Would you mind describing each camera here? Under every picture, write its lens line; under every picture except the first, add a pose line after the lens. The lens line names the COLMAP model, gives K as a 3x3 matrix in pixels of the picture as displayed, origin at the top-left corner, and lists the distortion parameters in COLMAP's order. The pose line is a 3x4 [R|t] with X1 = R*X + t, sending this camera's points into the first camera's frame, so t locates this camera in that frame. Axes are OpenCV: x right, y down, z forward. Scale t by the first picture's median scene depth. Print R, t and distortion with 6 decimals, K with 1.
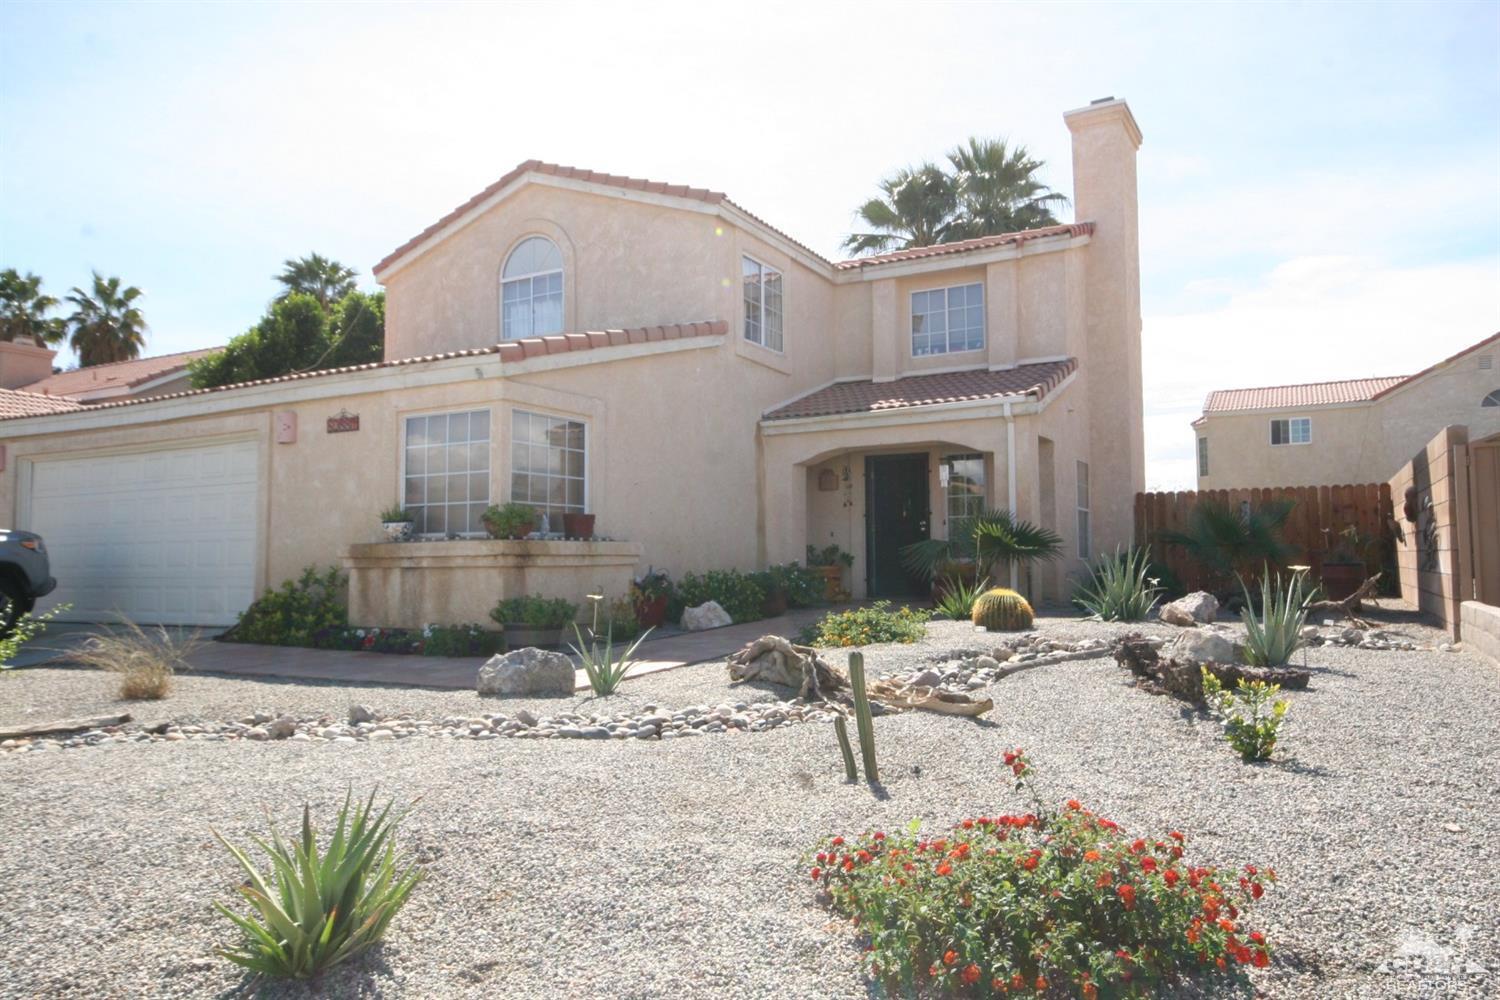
lens RADIAL K [[1011.6, 0, 740.8], [0, 1011.6, 494.2], [0, 0, 1]] dist [0.011860, 0.011673]
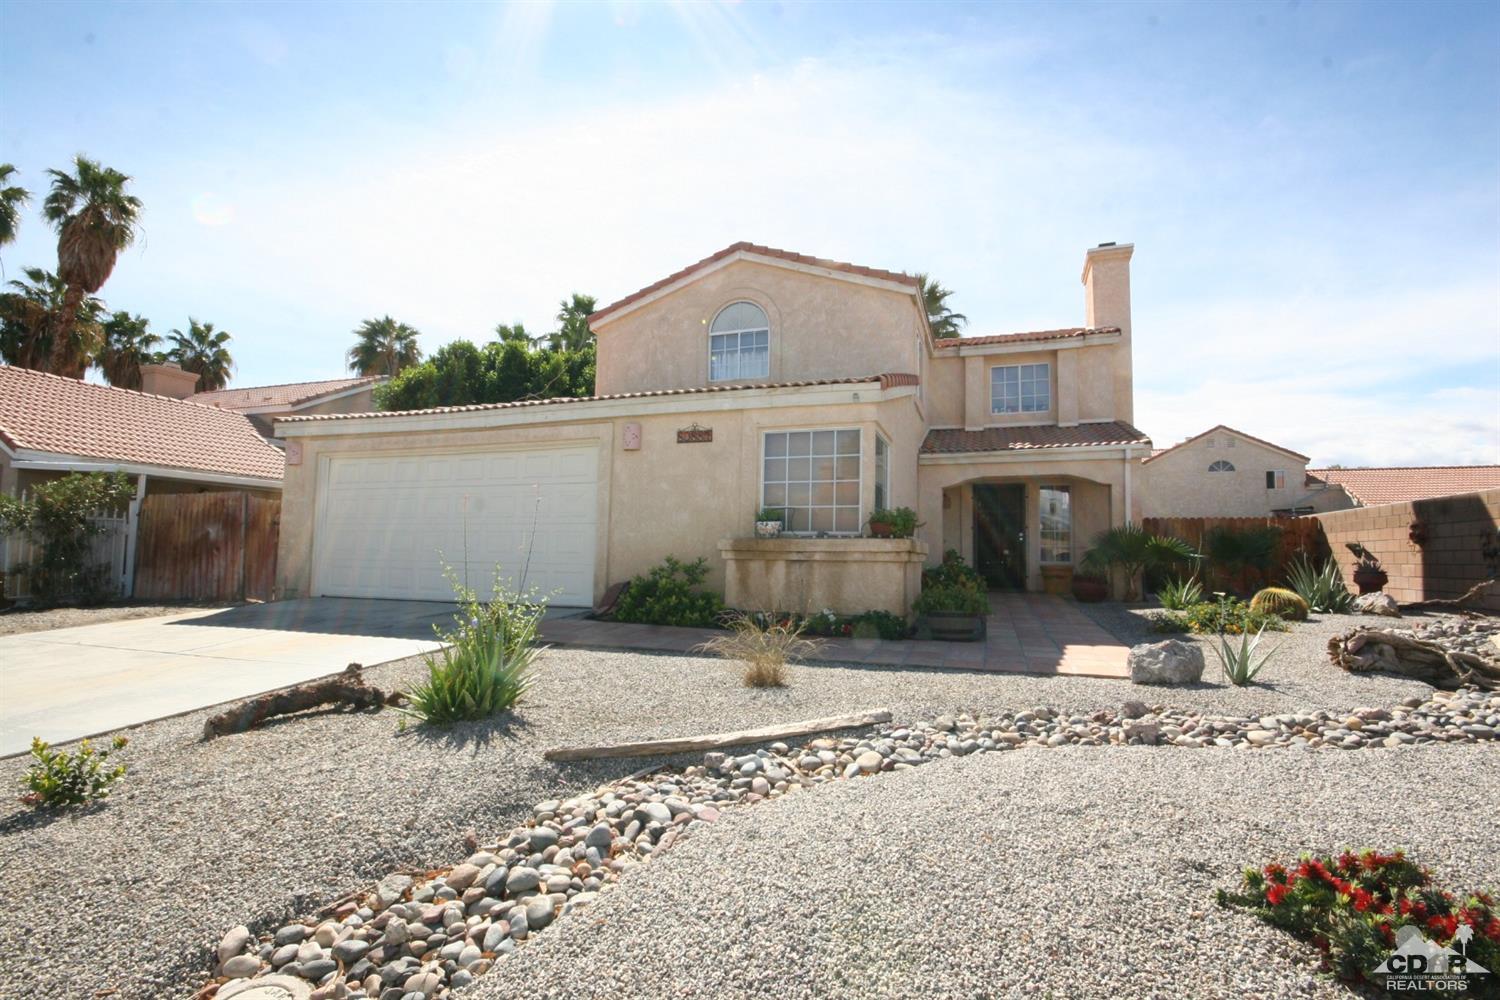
lens RADIAL K [[687.5, 0, 751.6], [0, 687.5, 504.8], [0, 0, 1]] dist [0.003415, -0.010178]
pose [[0.985349, 0.037430, 0.166390, -0.381513], [-0.035576, 0.999267, -0.014112, 0.016127], [-0.166796, 0.007986, 0.985959, 0.169091]]
